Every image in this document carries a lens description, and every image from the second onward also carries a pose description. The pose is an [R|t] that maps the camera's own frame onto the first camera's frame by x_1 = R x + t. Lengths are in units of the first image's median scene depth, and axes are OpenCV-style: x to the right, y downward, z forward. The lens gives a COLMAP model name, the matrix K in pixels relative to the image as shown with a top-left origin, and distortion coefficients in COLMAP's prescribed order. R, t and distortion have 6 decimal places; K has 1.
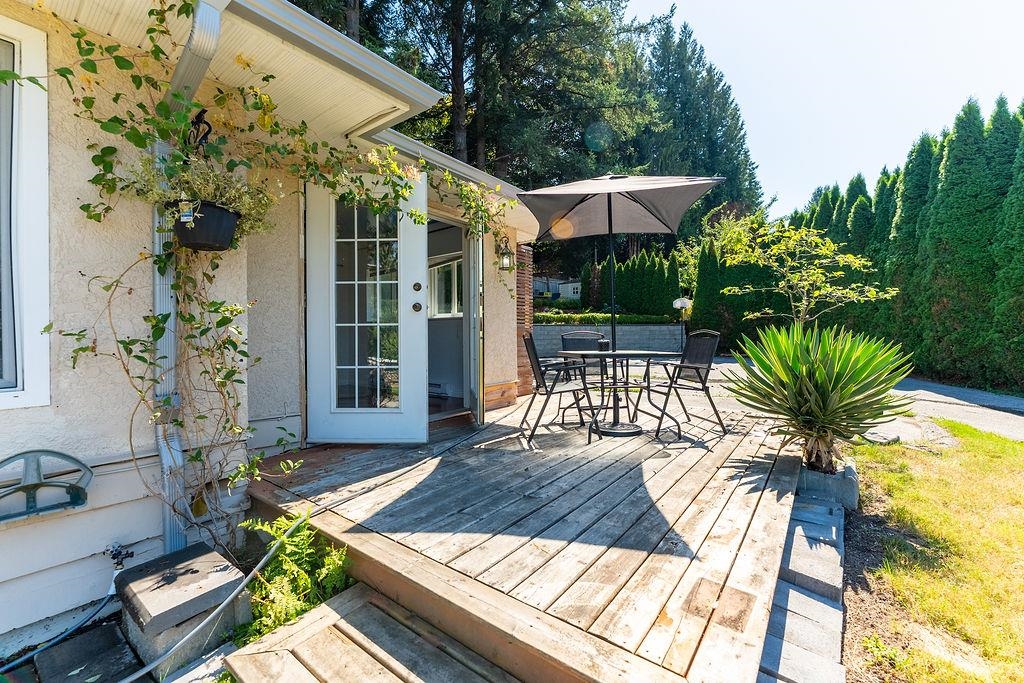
lens RADIAL K [[413.4, 0, 512.0], [0, 413.4, 341.5], [0, 0, 1]] dist [-0.000712, 0.000059]
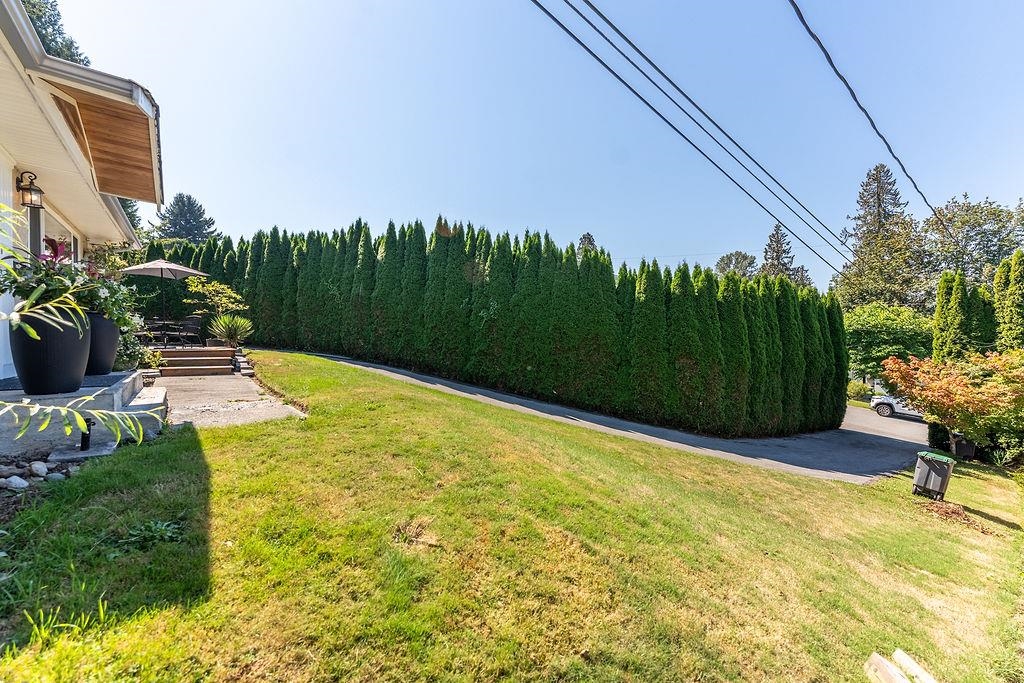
lens RADIAL K [[413.4, 0, 512.0], [0, 413.4, 341.5], [0, 0, 1]] dist [-0.000712, 0.000059]
pose [[0.248547, -0.001723, 0.968618, -0.738804], [0.010320, 0.999946, -0.000869, 0.073518], [-0.968565, 0.010212, 0.248551, -0.783537]]
